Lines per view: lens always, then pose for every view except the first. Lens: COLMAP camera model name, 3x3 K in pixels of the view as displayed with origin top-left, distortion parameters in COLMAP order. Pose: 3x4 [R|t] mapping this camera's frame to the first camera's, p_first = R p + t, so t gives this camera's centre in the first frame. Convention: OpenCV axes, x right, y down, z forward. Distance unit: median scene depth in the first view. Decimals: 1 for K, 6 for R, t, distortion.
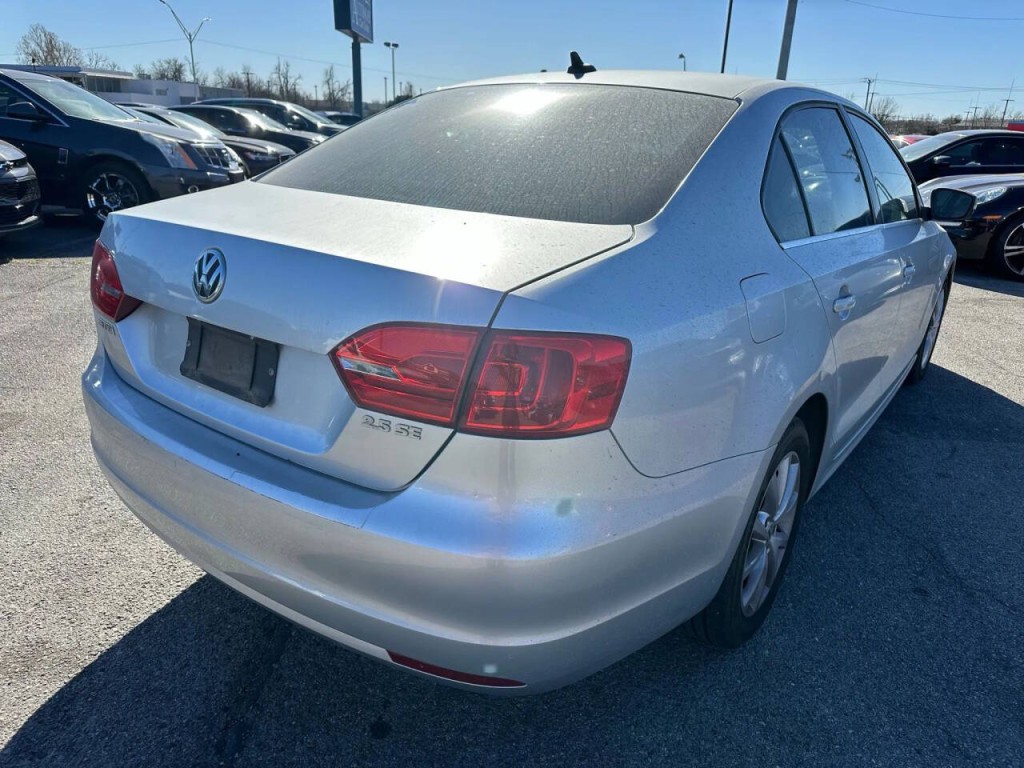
lens RADIAL K [[750.0, 0, 513.3], [0, 750.0, 399.2], [0, 0, 1]] dist [0.033088, -0.041809]
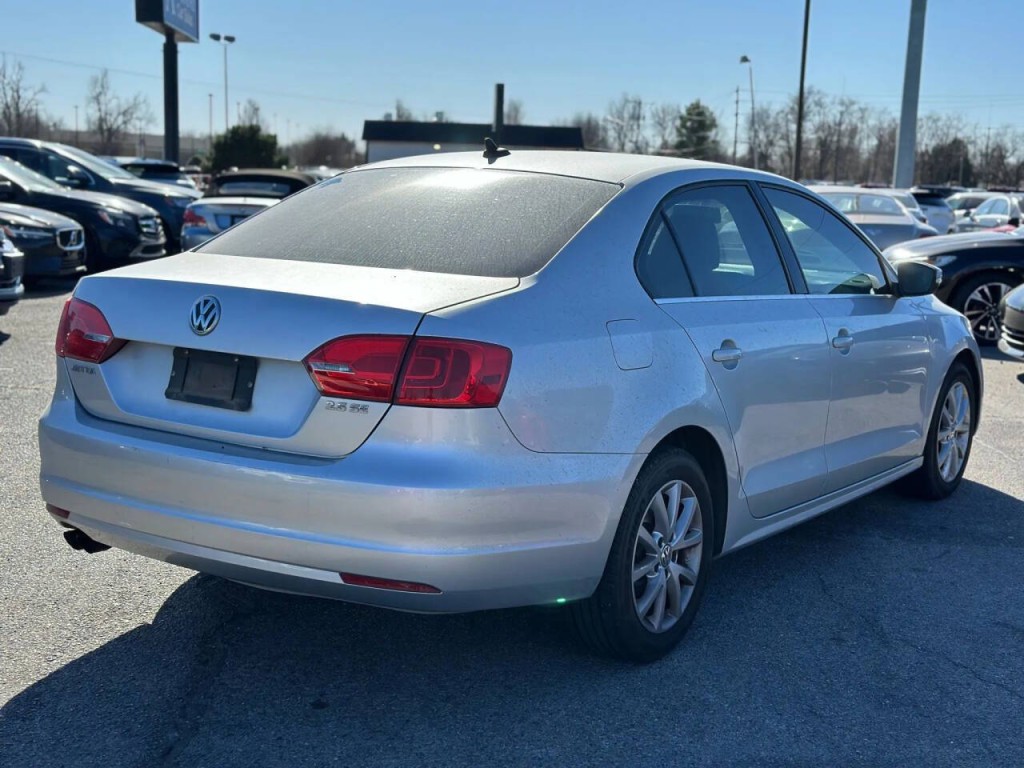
lens RADIAL K [[1432.8, 0, 514.5], [0, 1432.8, 381.6], [0, 0, 1]] dist [0.009002, 0.000000]
pose [[0.998875, -0.008331, 0.046689, 0.028076], [0.017736, 0.978637, -0.204829, 0.475350], [-0.043985, 0.205426, 0.977684, -1.471517]]
